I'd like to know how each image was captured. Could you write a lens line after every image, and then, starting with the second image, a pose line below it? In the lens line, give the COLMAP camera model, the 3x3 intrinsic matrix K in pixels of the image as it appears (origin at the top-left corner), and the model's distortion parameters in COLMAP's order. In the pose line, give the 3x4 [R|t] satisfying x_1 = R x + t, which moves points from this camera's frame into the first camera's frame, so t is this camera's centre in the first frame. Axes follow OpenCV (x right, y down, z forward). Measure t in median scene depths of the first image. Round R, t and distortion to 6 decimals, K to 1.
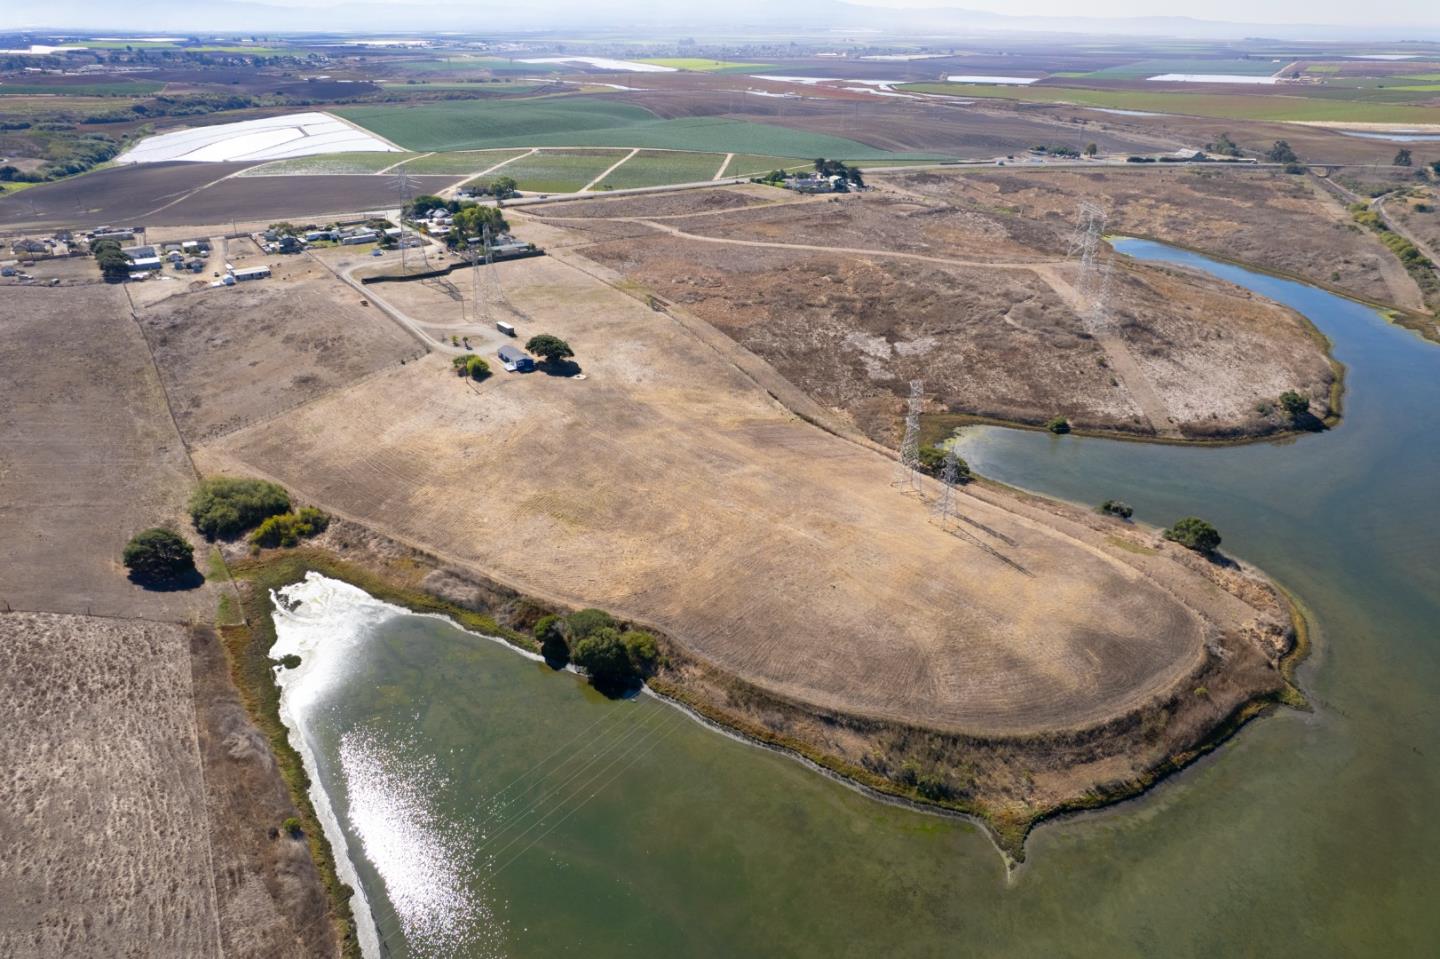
lens RADIAL K [[924.7, 0, 722.0], [0, 924.7, 490.6], [0, 0, 1]] dist [-0.078403, 0.071561]
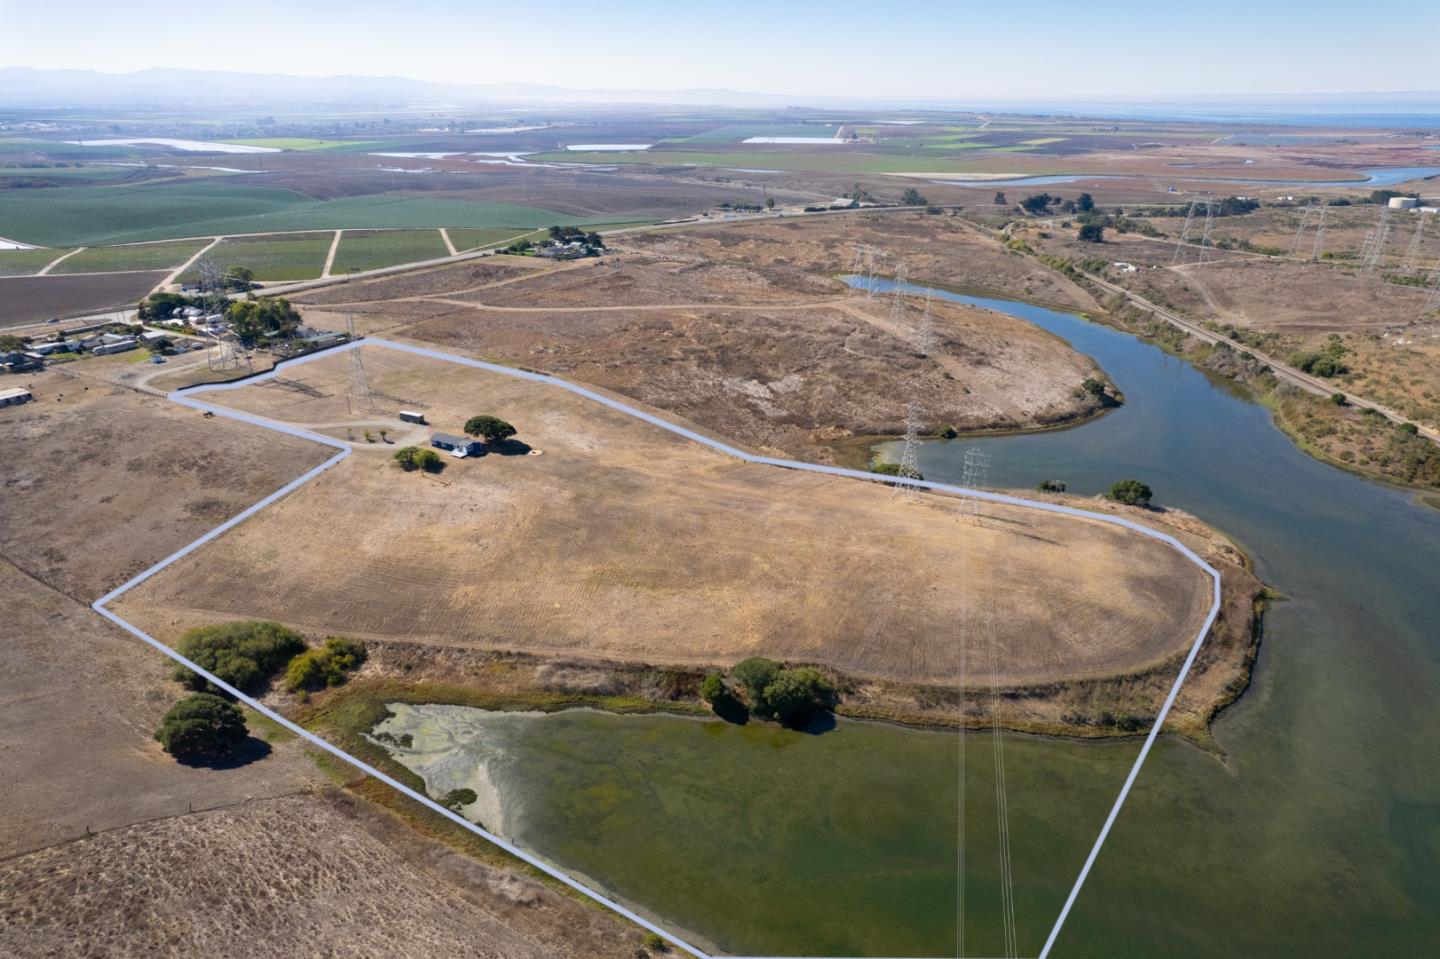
lens RADIAL K [[924.7, 0, 722.0], [0, 924.7, 490.6], [0, 0, 1]] dist [-0.078403, 0.071561]
pose [[0.910153, -0.165446, 0.379801, -0.315365], [0.190855, 0.981161, -0.029959, -0.016608], [-0.367690, 0.099754, 0.924583, 0.036667]]
